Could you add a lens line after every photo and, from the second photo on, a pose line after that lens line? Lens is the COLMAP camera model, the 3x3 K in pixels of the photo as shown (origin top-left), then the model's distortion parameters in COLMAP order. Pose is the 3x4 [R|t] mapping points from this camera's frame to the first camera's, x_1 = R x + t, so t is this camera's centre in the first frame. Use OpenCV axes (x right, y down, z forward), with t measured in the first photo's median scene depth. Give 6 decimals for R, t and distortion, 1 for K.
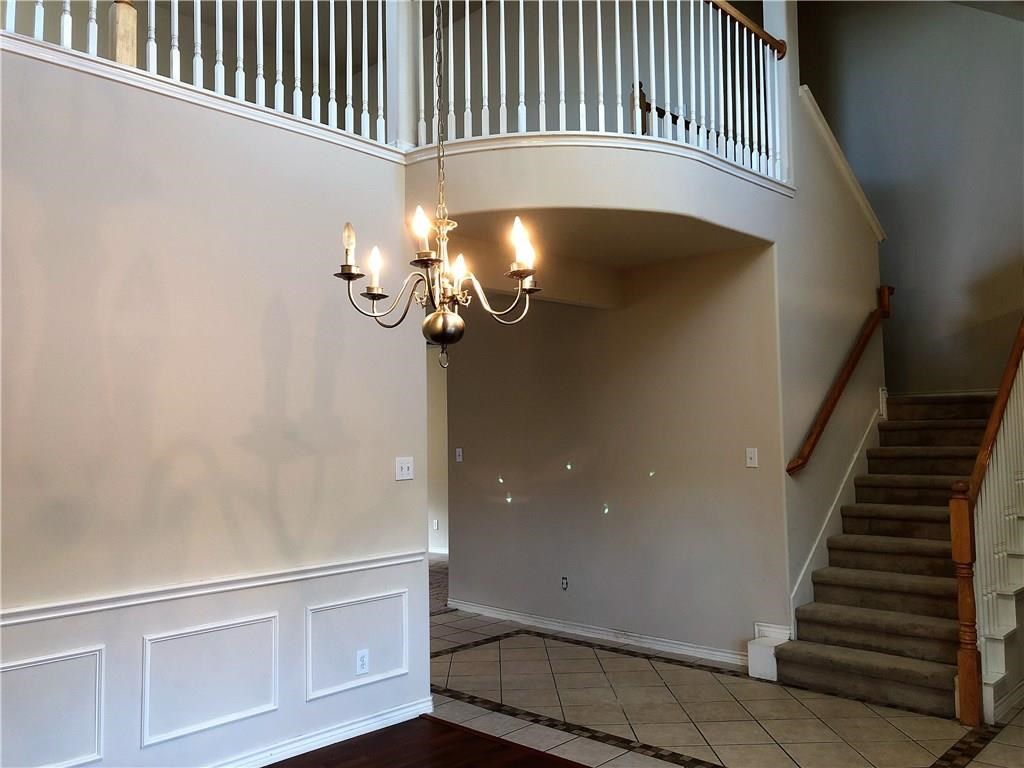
lens RADIAL K [[849.4, 0, 509.6], [0, 849.4, 384.5], [0, 0, 1]] dist [0.043317, -0.020994]
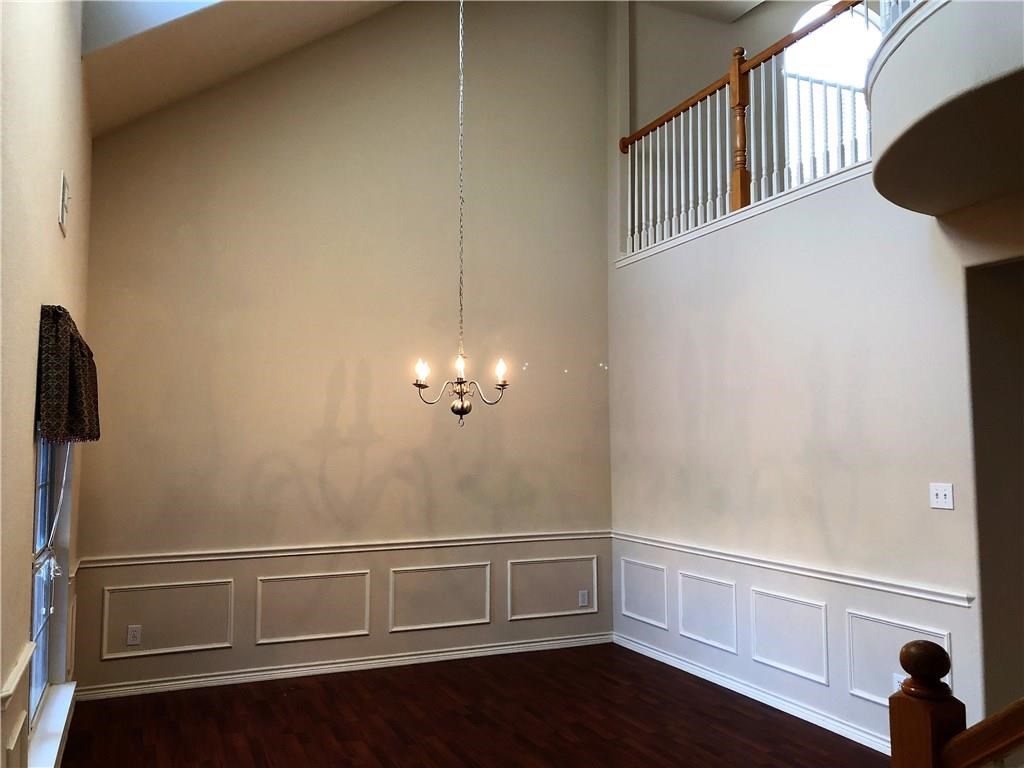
lens RADIAL K [[849.4, 0, 510.2], [0, 849.4, 385.9], [0, 0, 1]] dist [0.043317, -0.020994]
pose [[-0.376548, -0.048881, -0.925107, 0.992757], [0.065358, 0.994717, -0.079162, 0.029214], [0.924089, -0.090272, -0.371364, 1.043313]]
